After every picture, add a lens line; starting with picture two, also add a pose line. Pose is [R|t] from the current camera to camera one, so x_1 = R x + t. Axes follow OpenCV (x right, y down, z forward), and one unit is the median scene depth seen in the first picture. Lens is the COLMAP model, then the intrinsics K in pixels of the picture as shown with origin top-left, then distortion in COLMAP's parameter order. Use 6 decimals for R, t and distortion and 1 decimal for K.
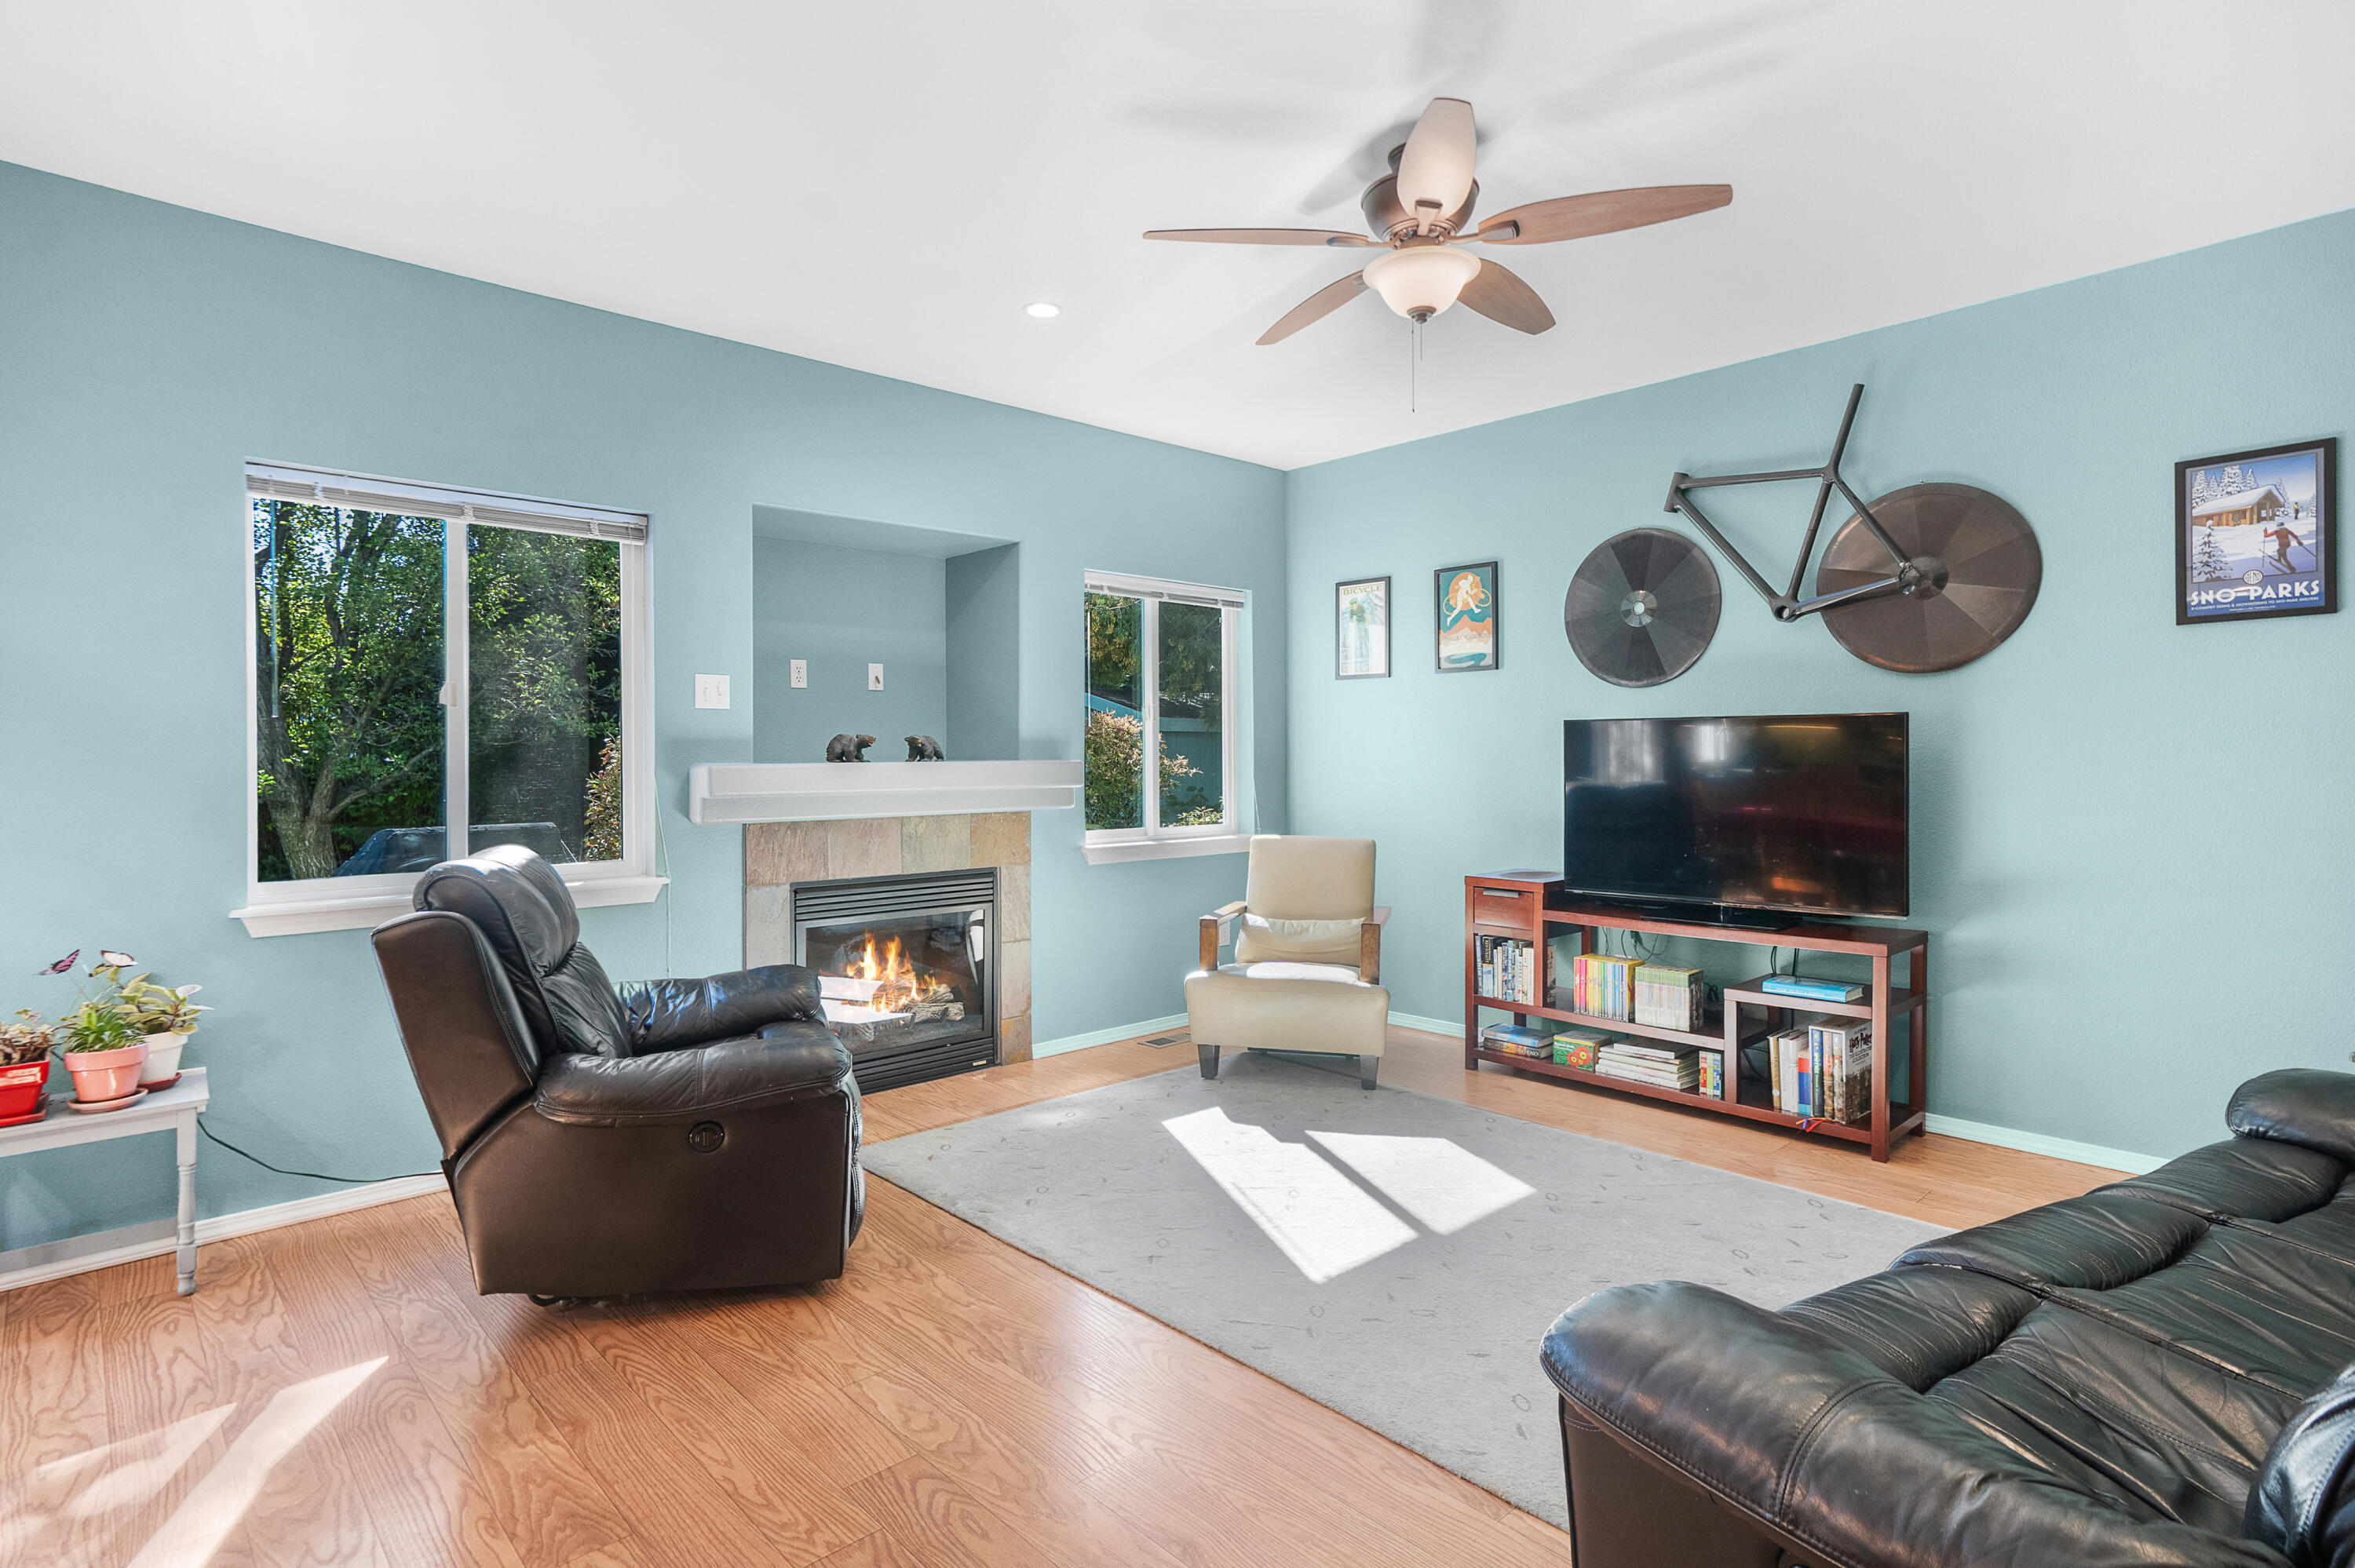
lens RADIAL K [[1187.2, 0, 1172.0], [0, 1187.2, 759.0], [0, 0, 1]] dist [0.001684, 0.016146]
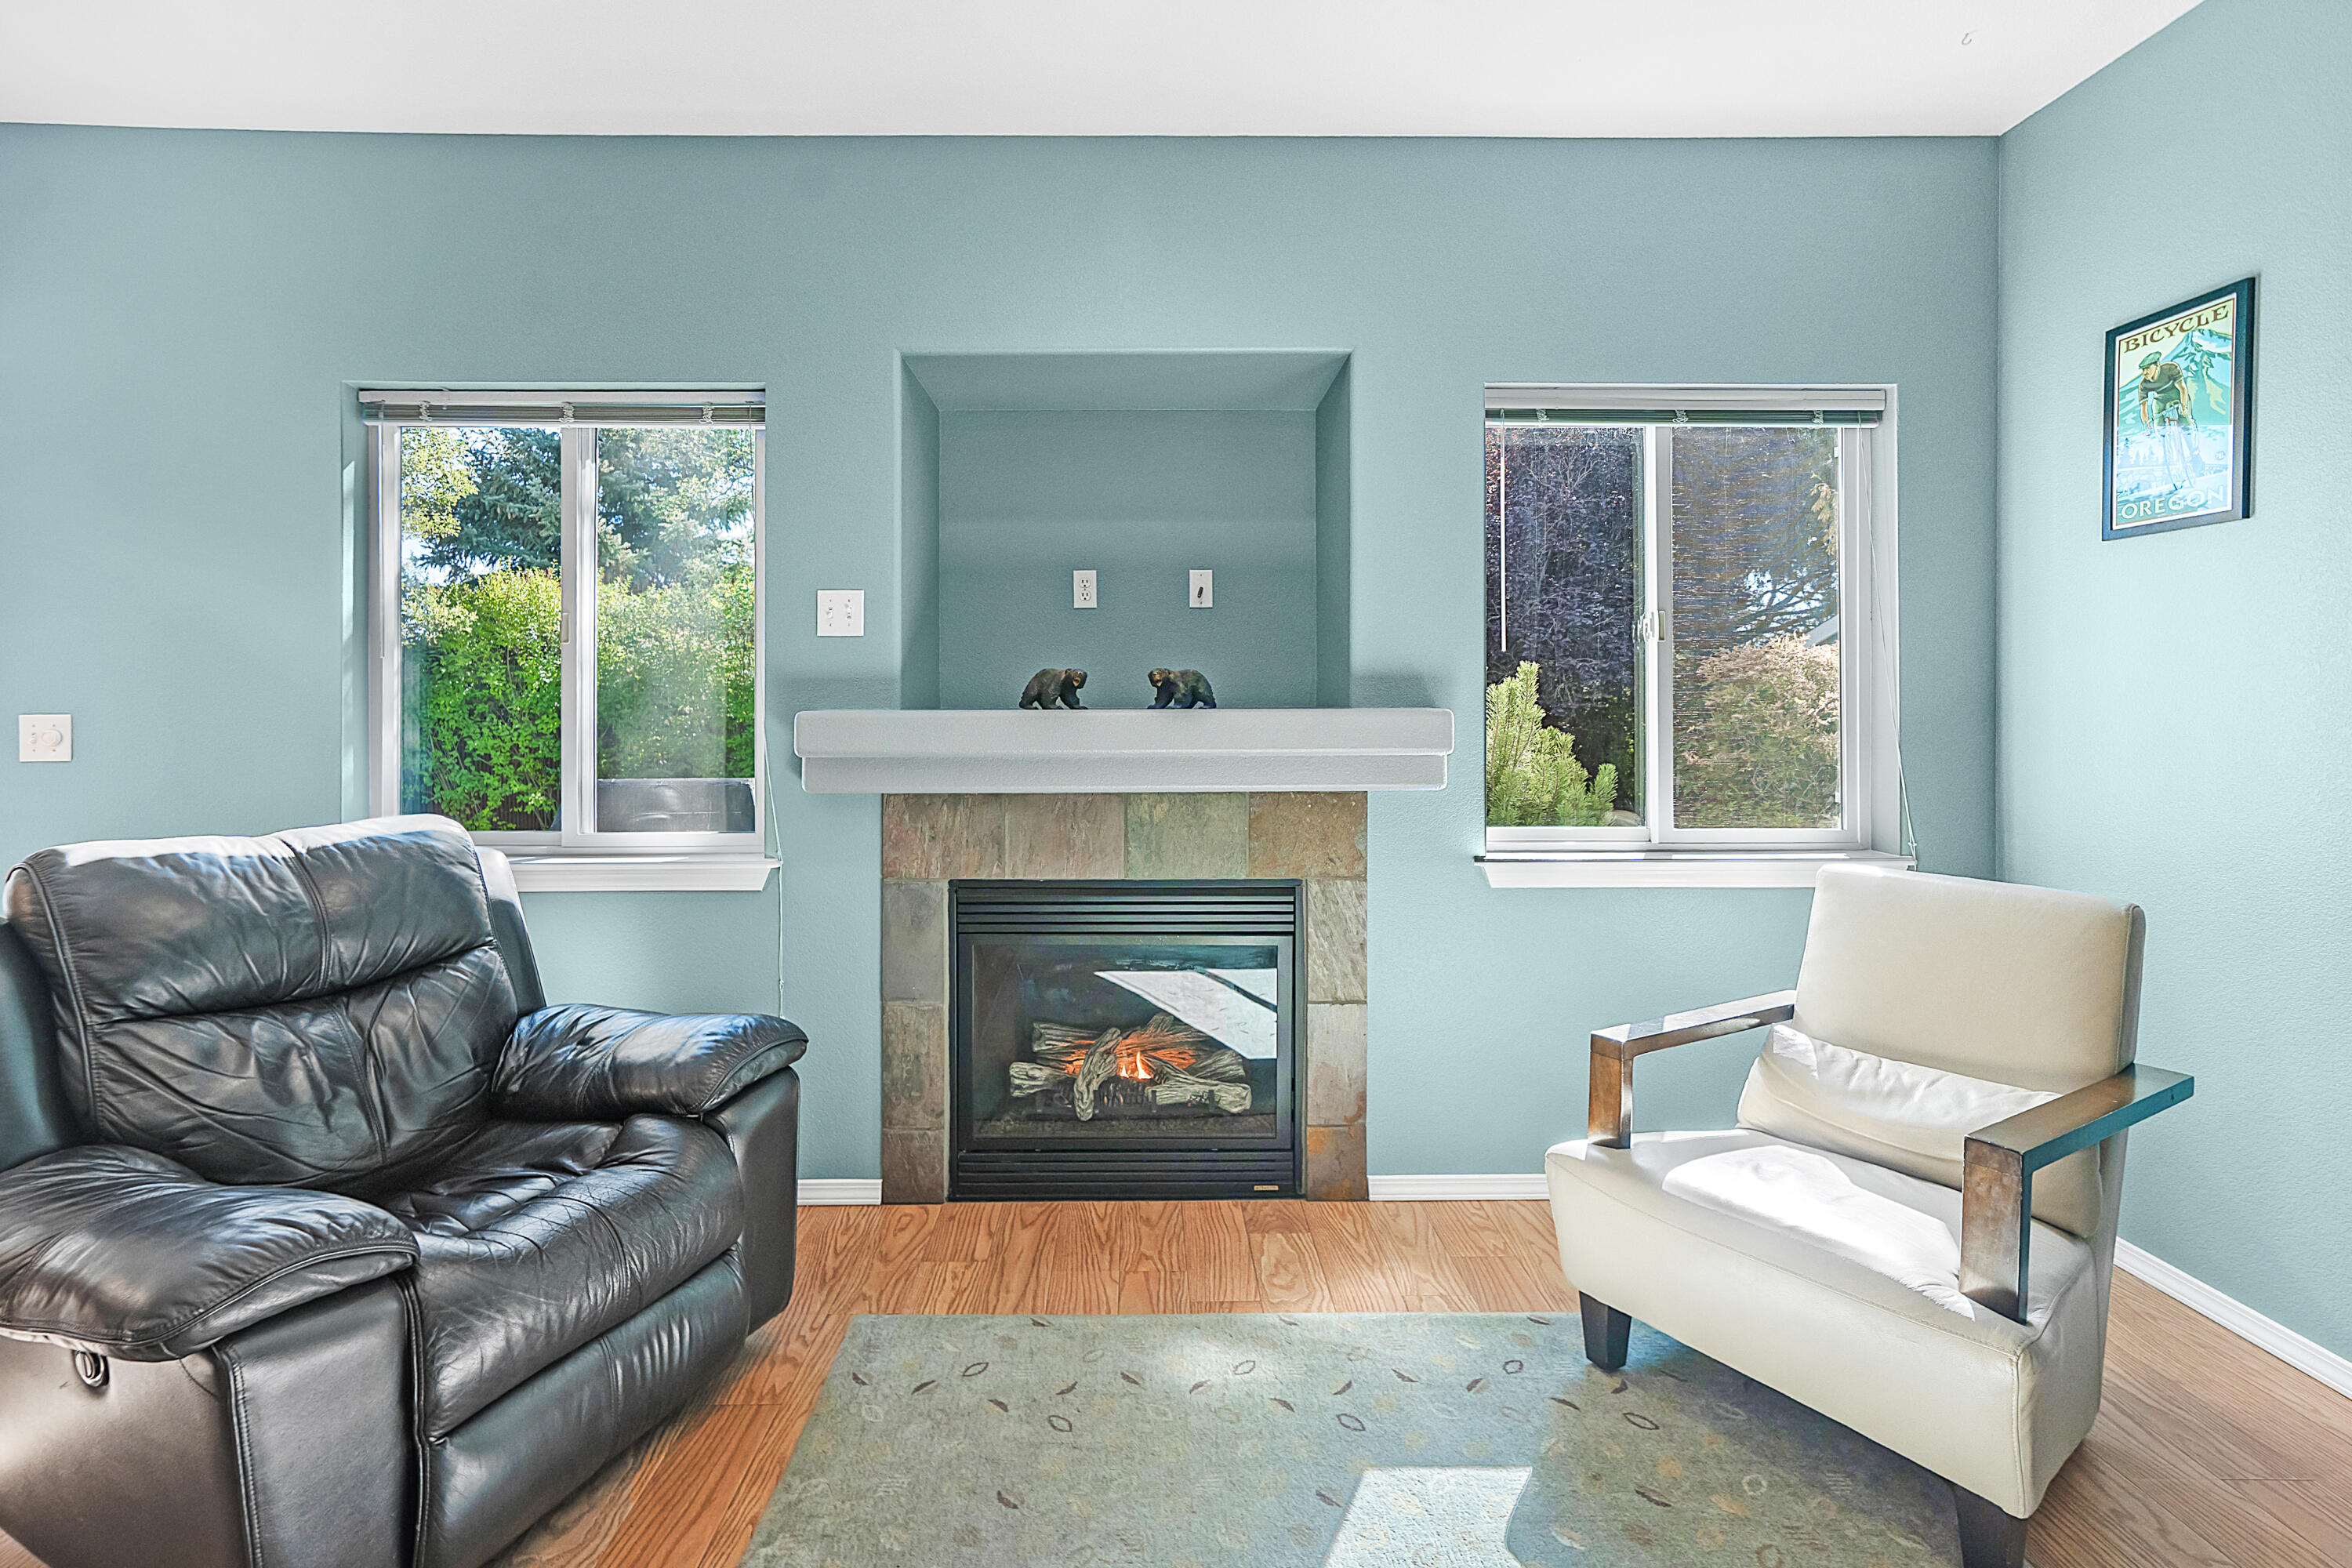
lens RADIAL K [[1150.0, 0, 1143.3], [0, 1150.0, 698.3], [0, 0, 1]] dist [-0.018640, 0.023915]
pose [[0.737651, 0.000376, -0.675182, 0.224618], [-0.003538, 0.999988, -0.003308, -0.002041], [0.675173, 0.004829, 0.737643, 0.566222]]
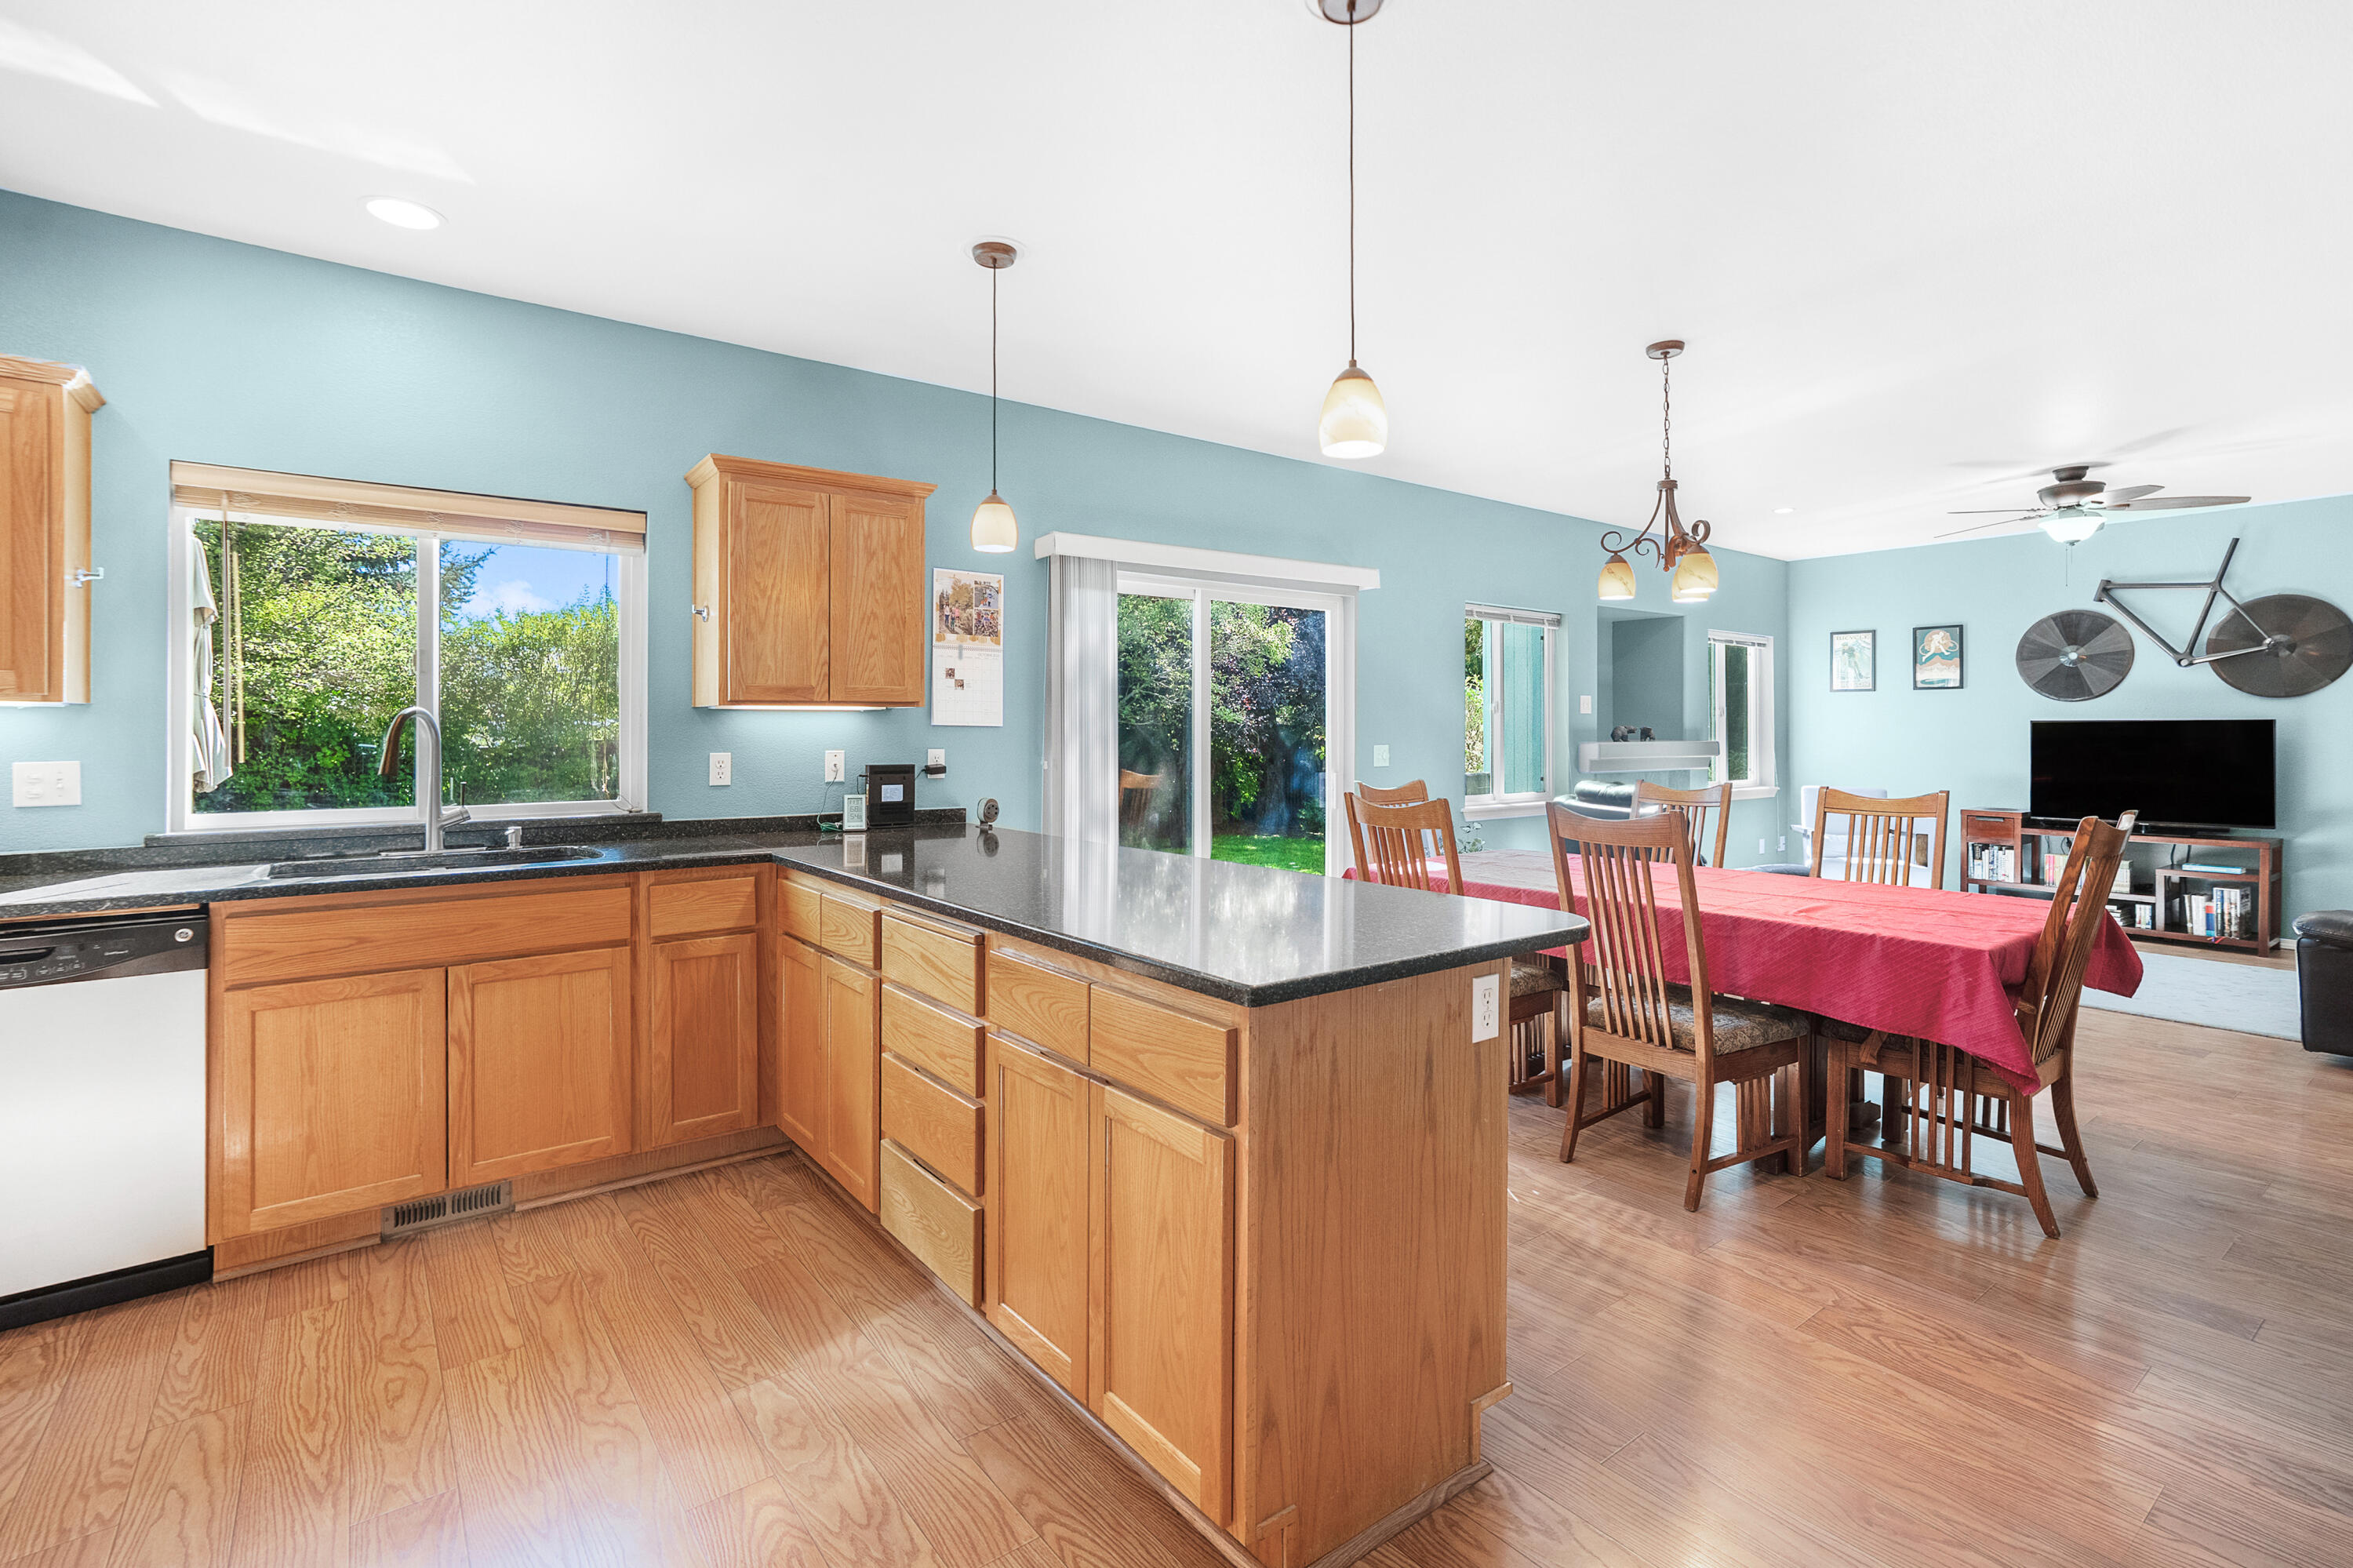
lens RADIAL K [[1097.5, 0, 1165.1], [0, 1097.5, 729.9], [0, 0, 1]] dist [-0.013798, 0.016668]
pose [[0.995294, 0.006286, -0.096694, -0.854072], [-0.006554, 0.999975, -0.002462, -0.006798], [0.096676, 0.003085, 0.995311, -0.795987]]
